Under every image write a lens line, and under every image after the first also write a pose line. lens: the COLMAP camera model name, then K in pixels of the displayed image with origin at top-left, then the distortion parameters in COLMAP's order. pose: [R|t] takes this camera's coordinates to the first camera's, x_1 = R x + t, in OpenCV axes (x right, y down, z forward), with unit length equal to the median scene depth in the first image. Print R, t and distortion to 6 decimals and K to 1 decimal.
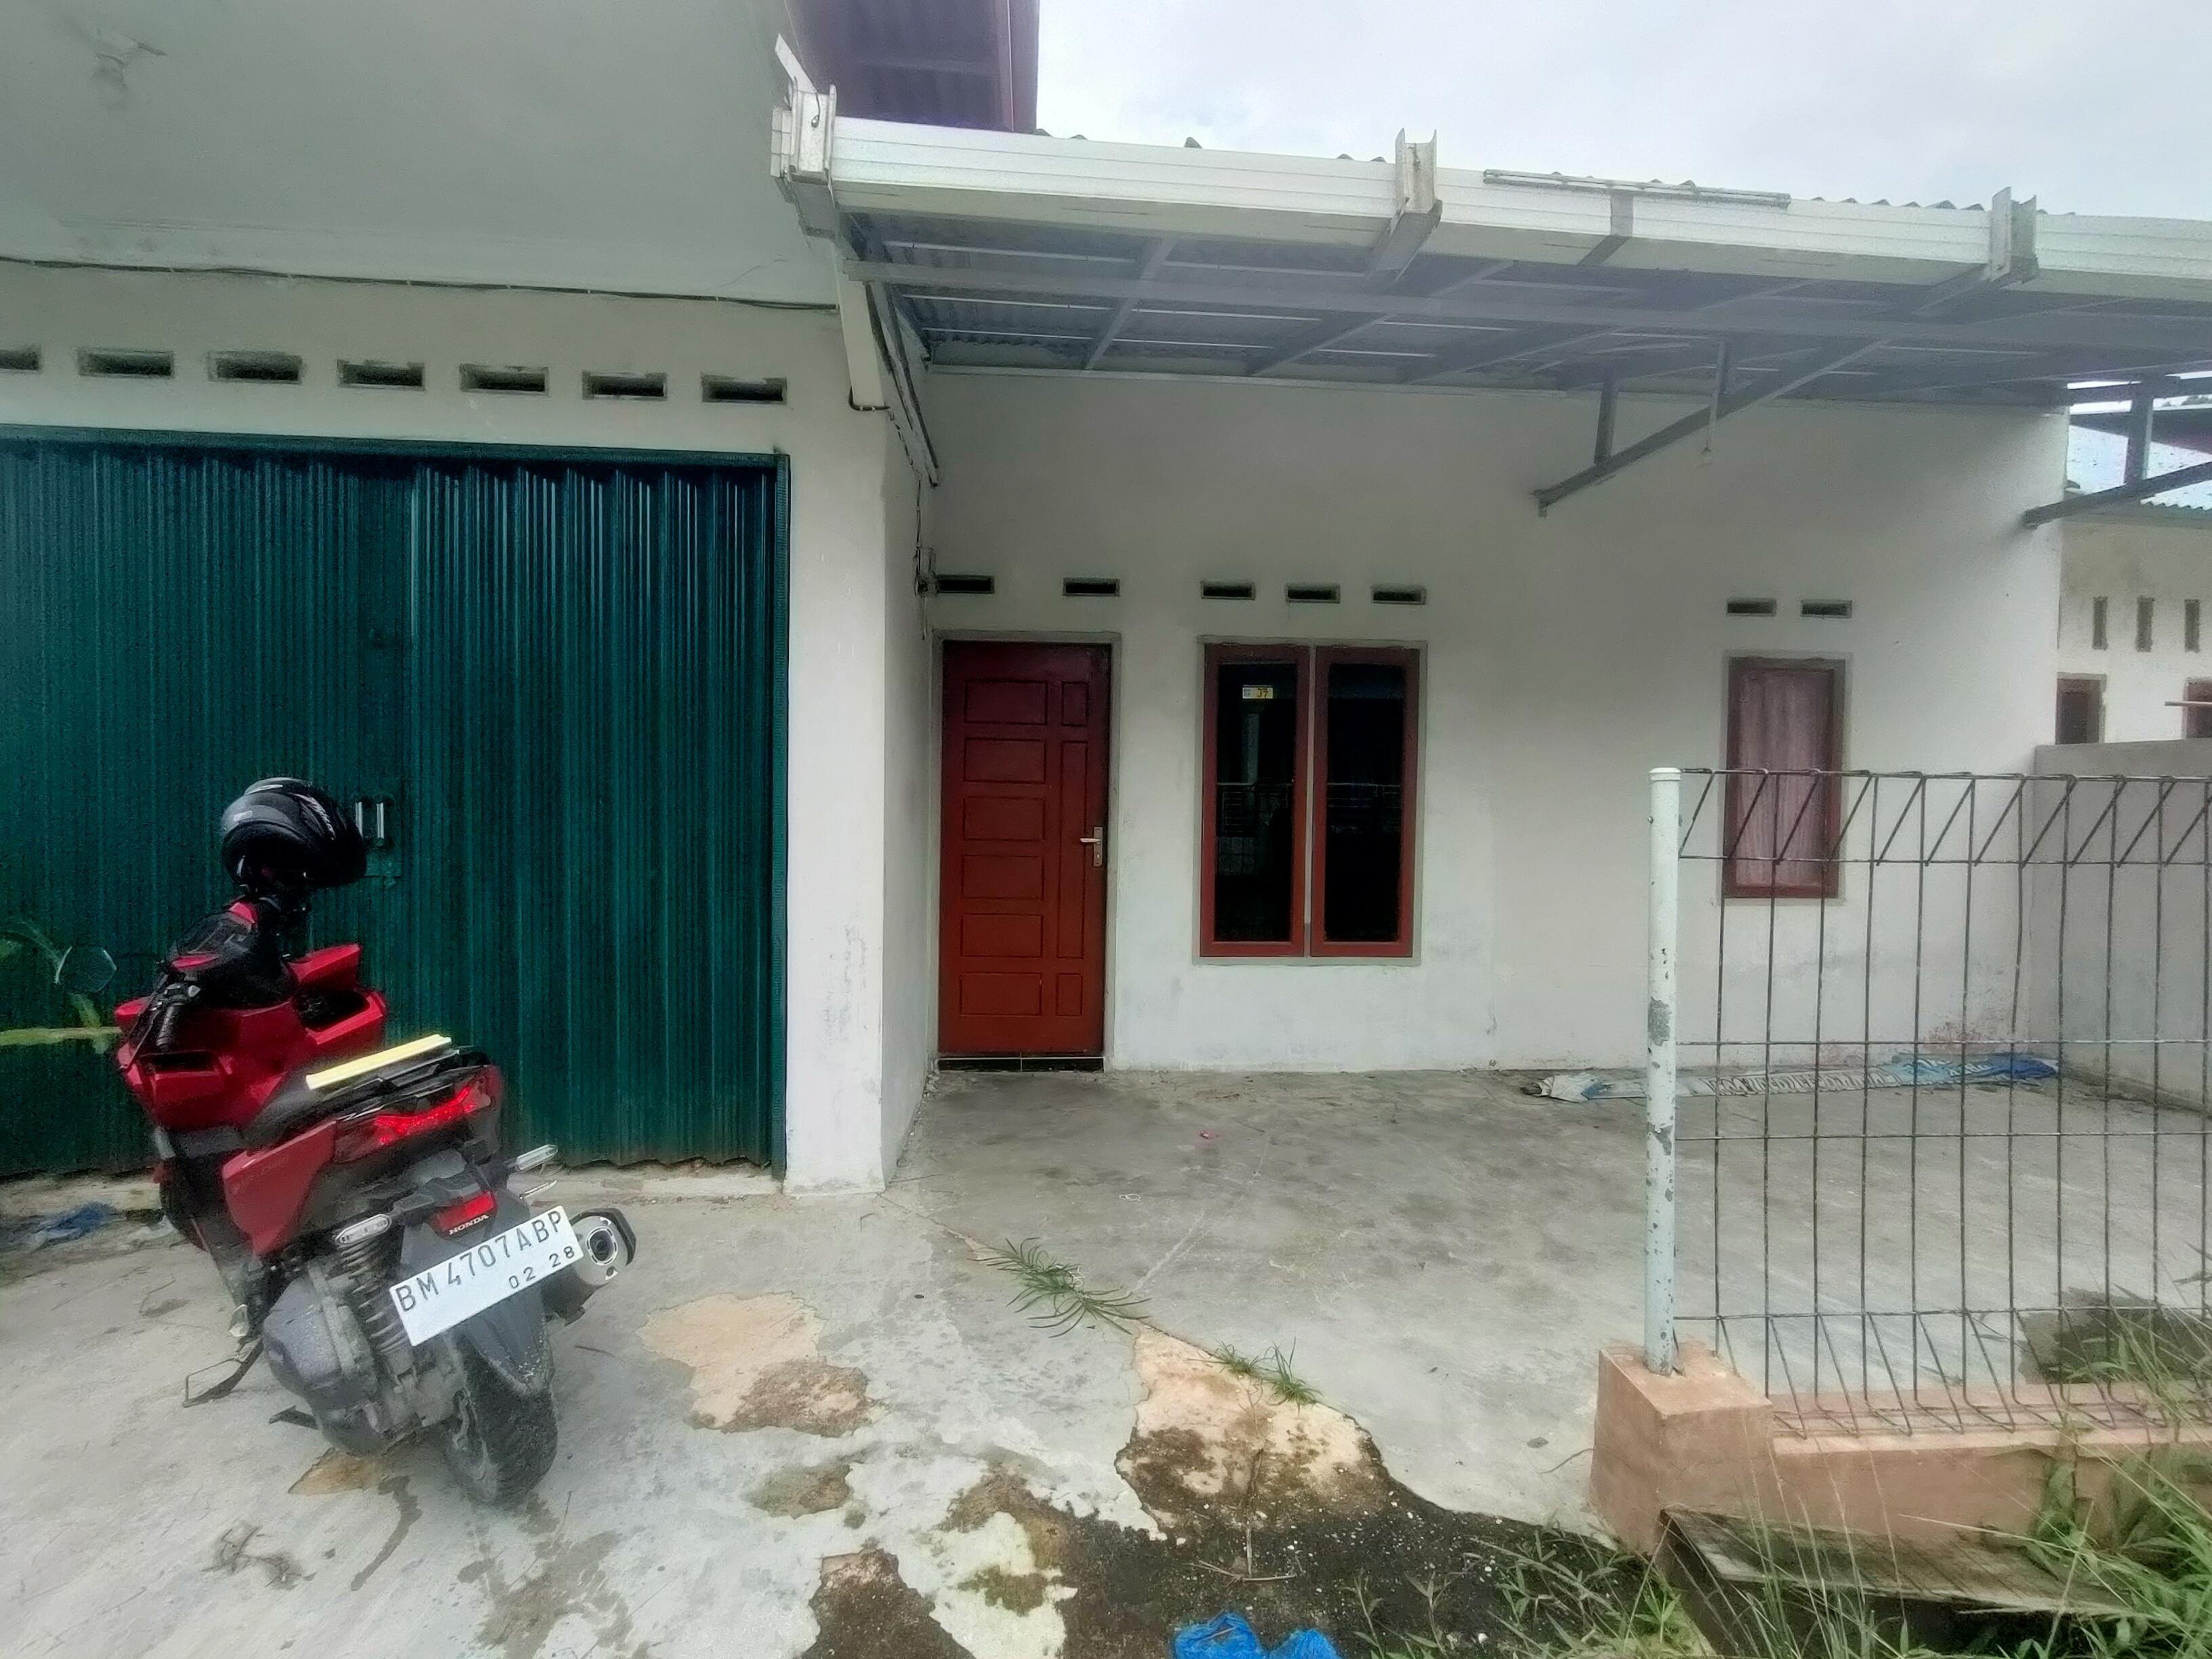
lens RADIAL K [[1058.5, 0, 1134.5], [0, 1058.5, 831.9], [0, 0, 1]] dist [0.001645, 0.002595]
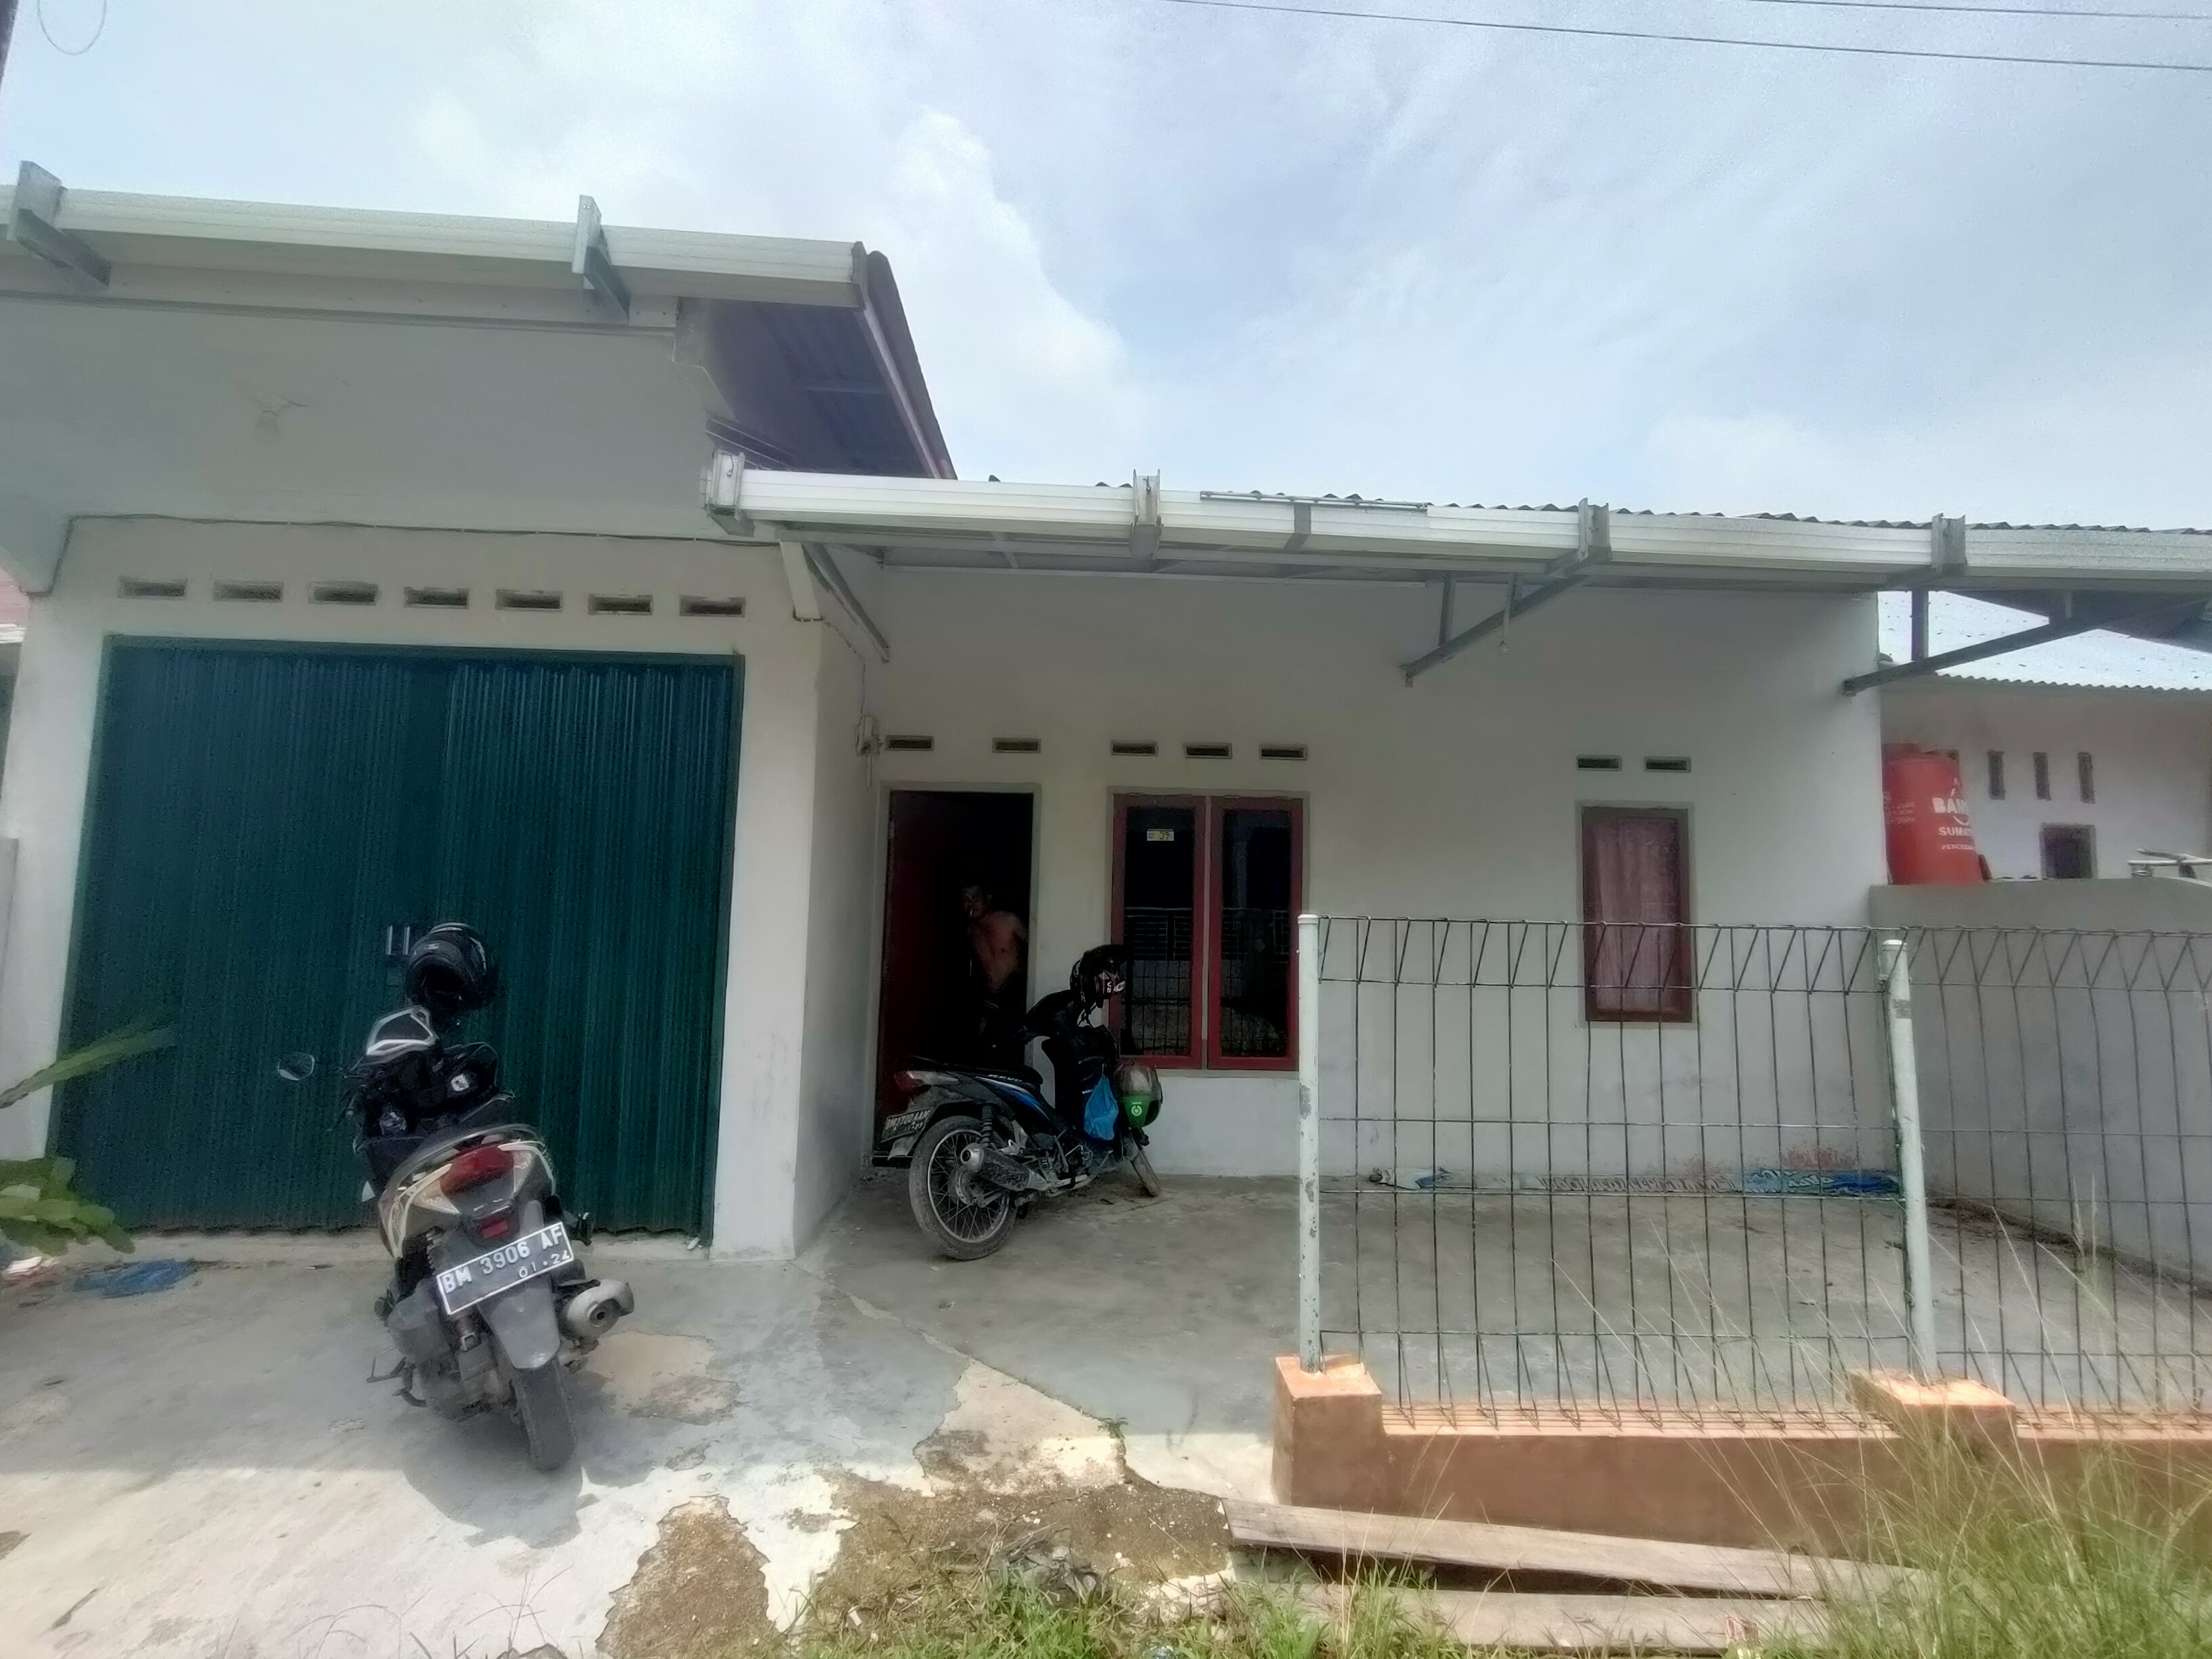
lens RADIAL K [[1058.5, 0, 1124.1], [0, 1058.5, 833.1], [0, 0, 1]] dist [0.001645, 0.002595]
pose [[0.999455, 0.005544, -0.032540, 0.171289], [-0.009187, 0.993566, -0.112885, -0.004657], [0.031705, 0.113122, 0.993075, -0.224463]]
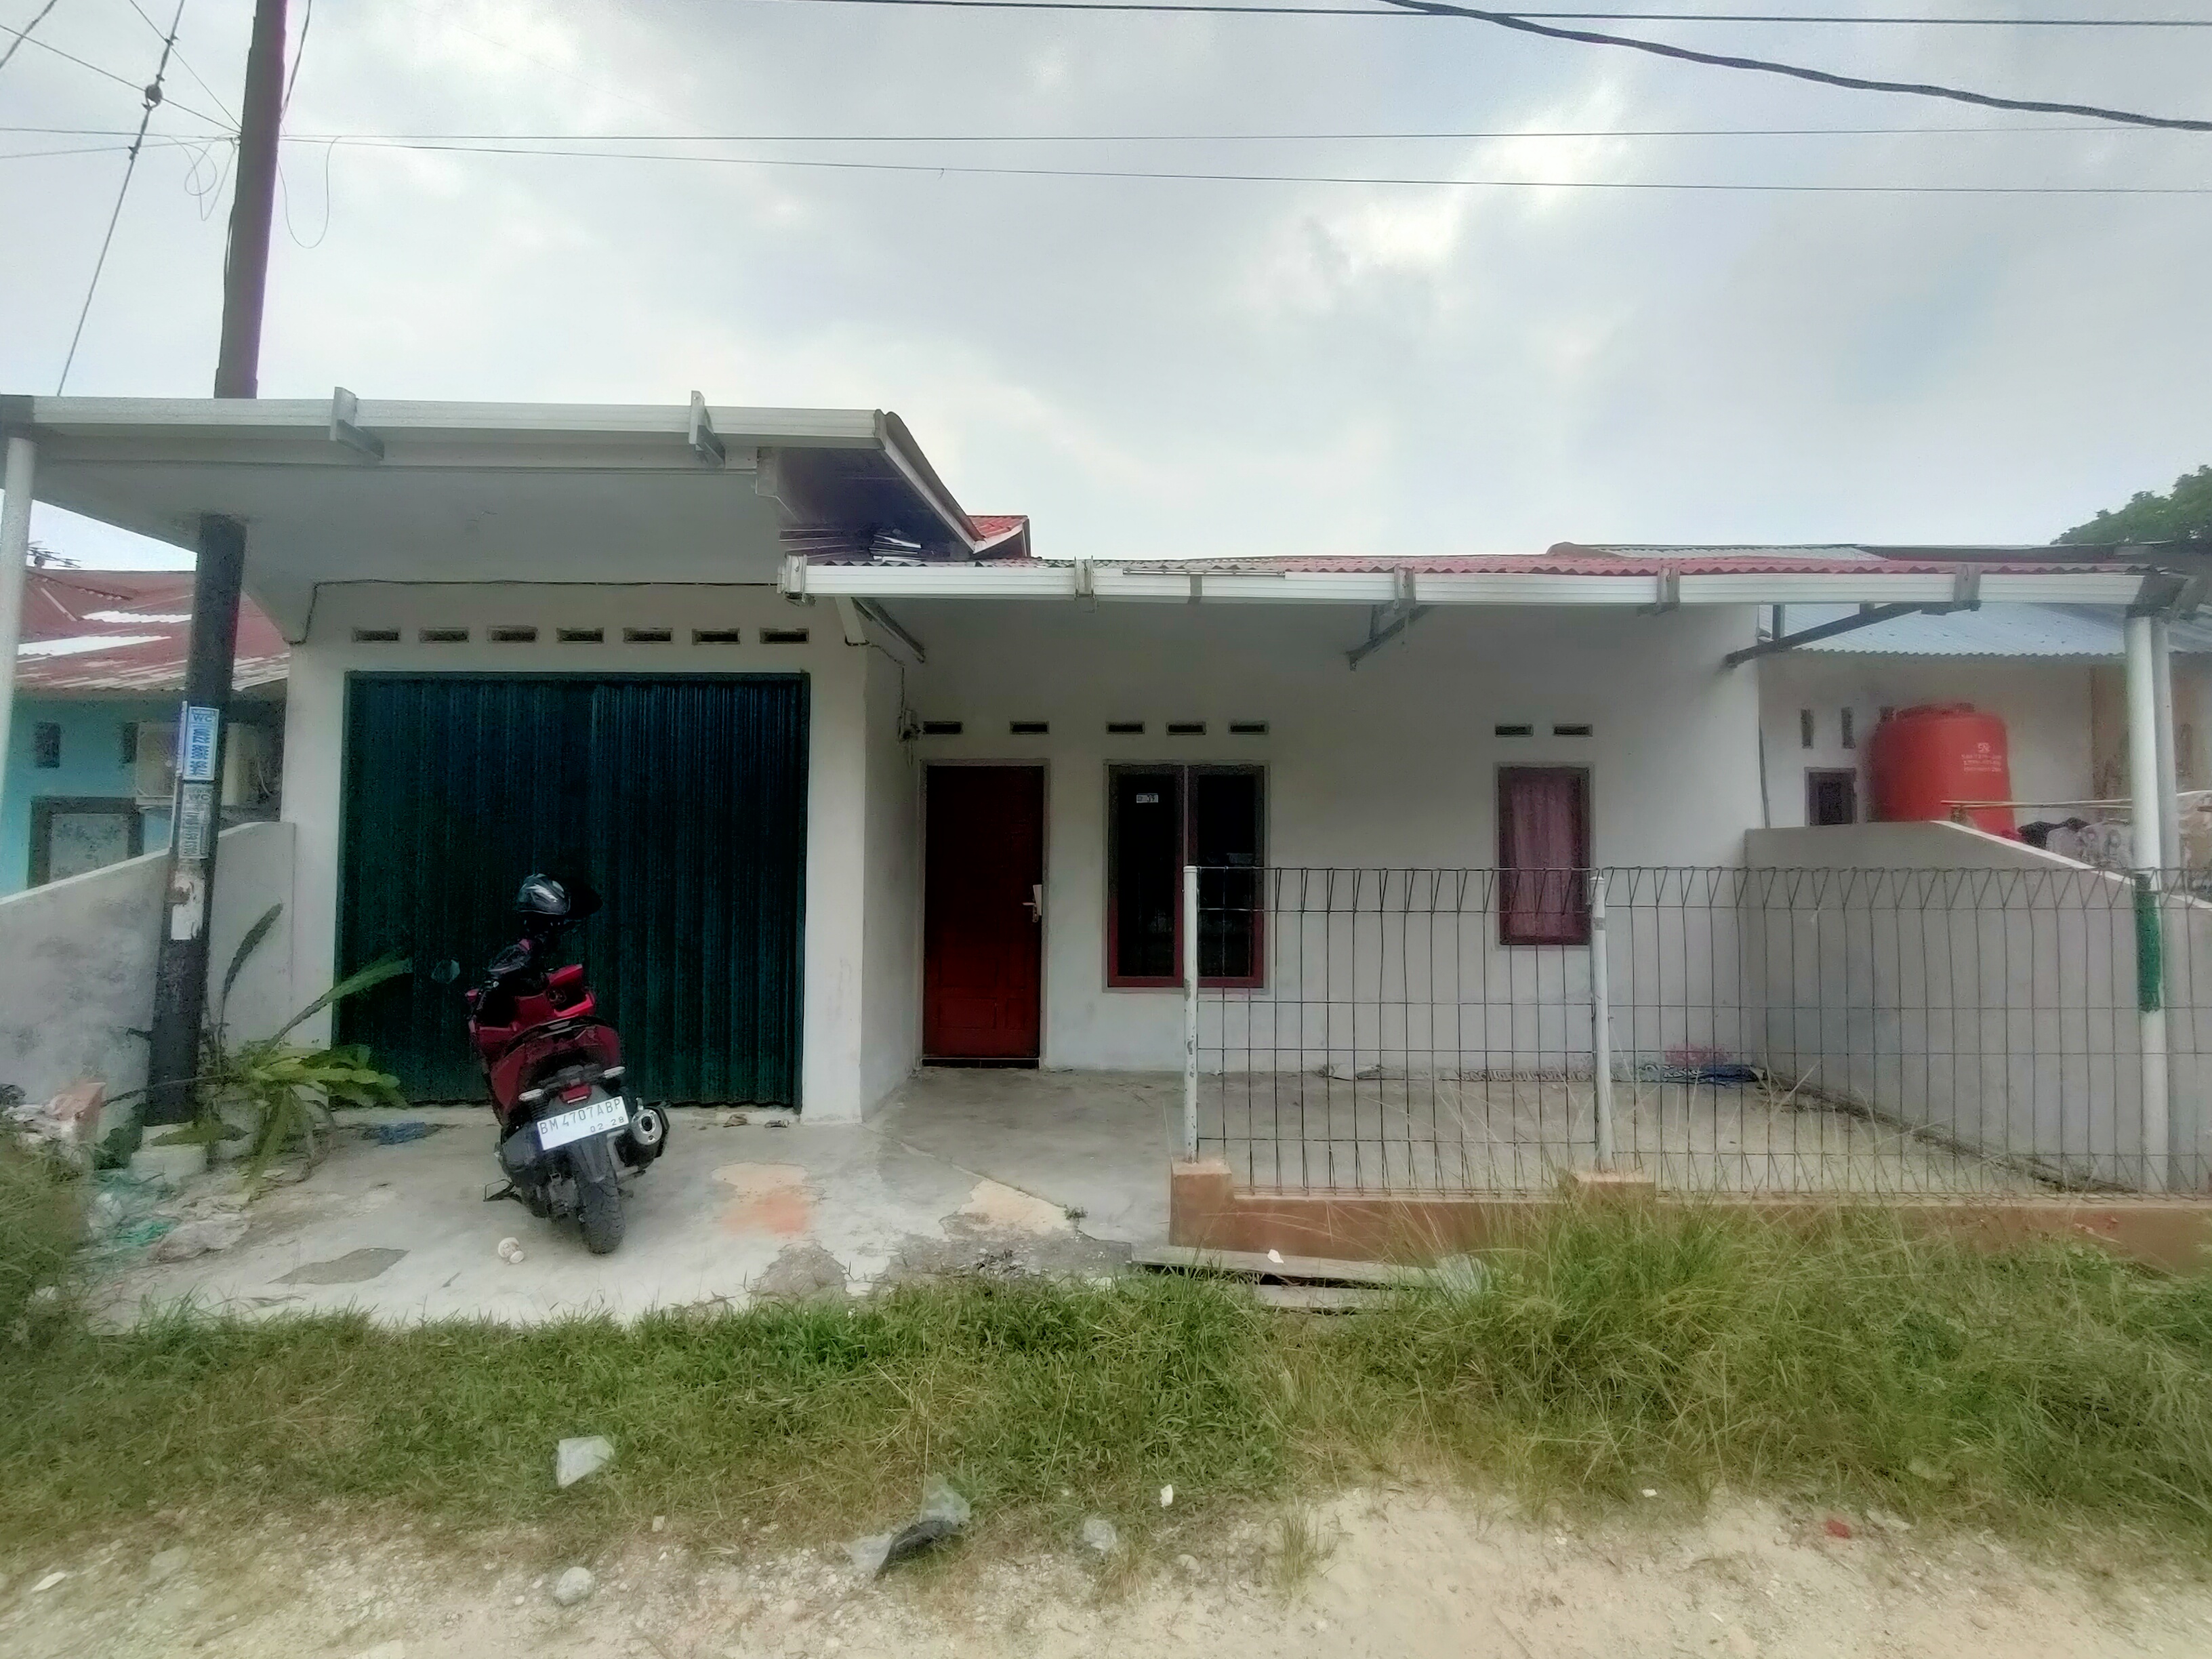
lens RADIAL K [[1058.5, 0, 1127.9], [0, 1058.5, 826.7], [0, 0, 1]] dist [0.001645, 0.002595]
pose [[0.996250, -0.011605, -0.085745, 0.313890], [0.005862, 0.997740, -0.066933, 0.000287], [0.086328, 0.066179, 0.994066, -0.601166]]
